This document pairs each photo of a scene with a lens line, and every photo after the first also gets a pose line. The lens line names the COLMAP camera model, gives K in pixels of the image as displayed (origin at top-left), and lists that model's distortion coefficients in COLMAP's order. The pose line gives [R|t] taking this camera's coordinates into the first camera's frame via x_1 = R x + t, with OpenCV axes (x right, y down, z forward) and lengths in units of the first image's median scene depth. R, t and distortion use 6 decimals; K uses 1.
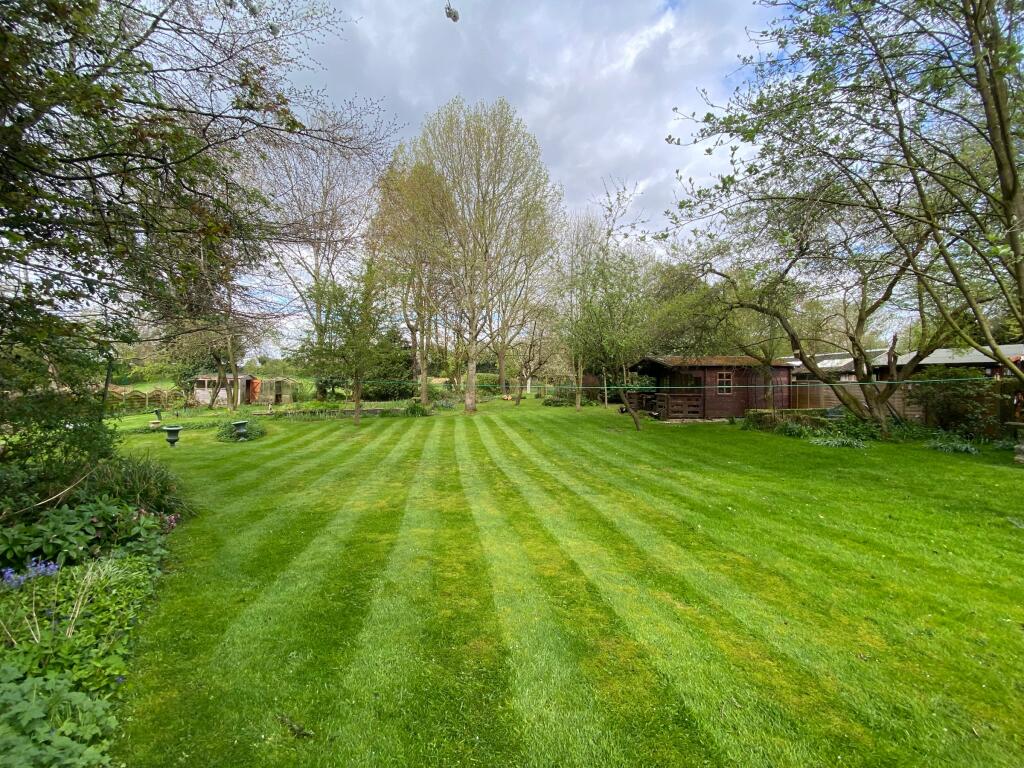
lens RADIAL K [[412.7, 0, 510.9], [0, 412.7, 382.9], [0, 0, 1]] dist [-0.013688, -0.004967]
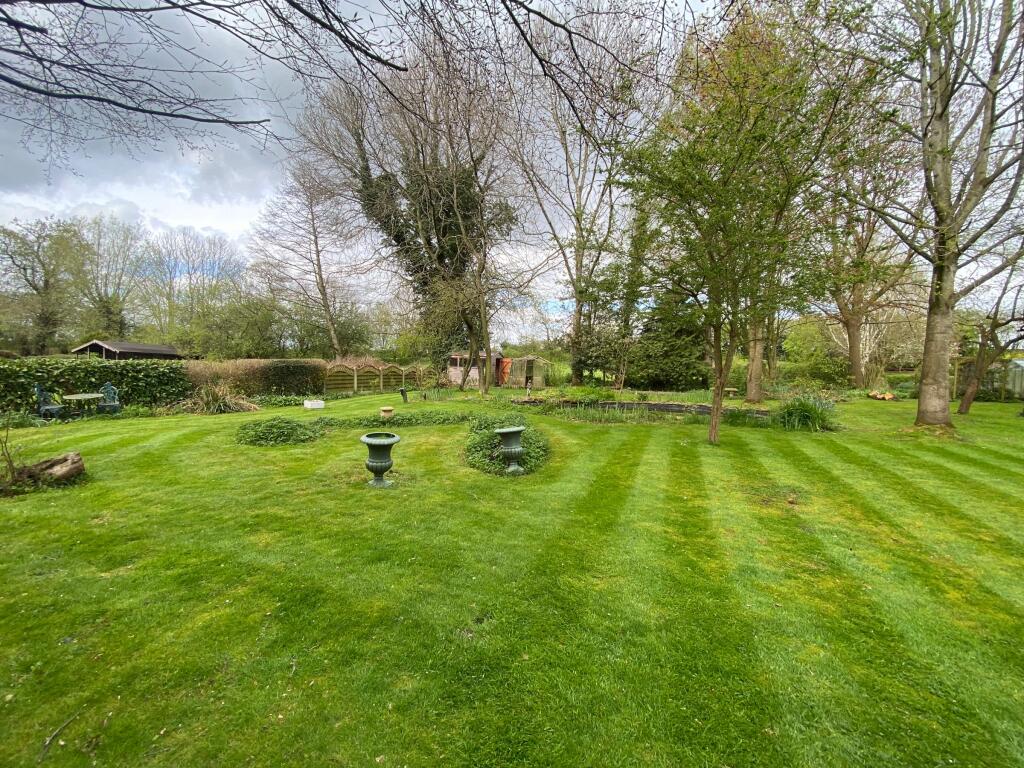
lens RADIAL K [[412.7, 0, 512.1], [0, 412.7, 385.8], [0, 0, 1]] dist [-0.013688, -0.004967]
pose [[0.869413, 0.044853, -0.492047, -0.217219], [-0.027018, 0.998697, 0.043299, 0.014285], [0.493347, -0.024351, 0.869491, 0.301529]]
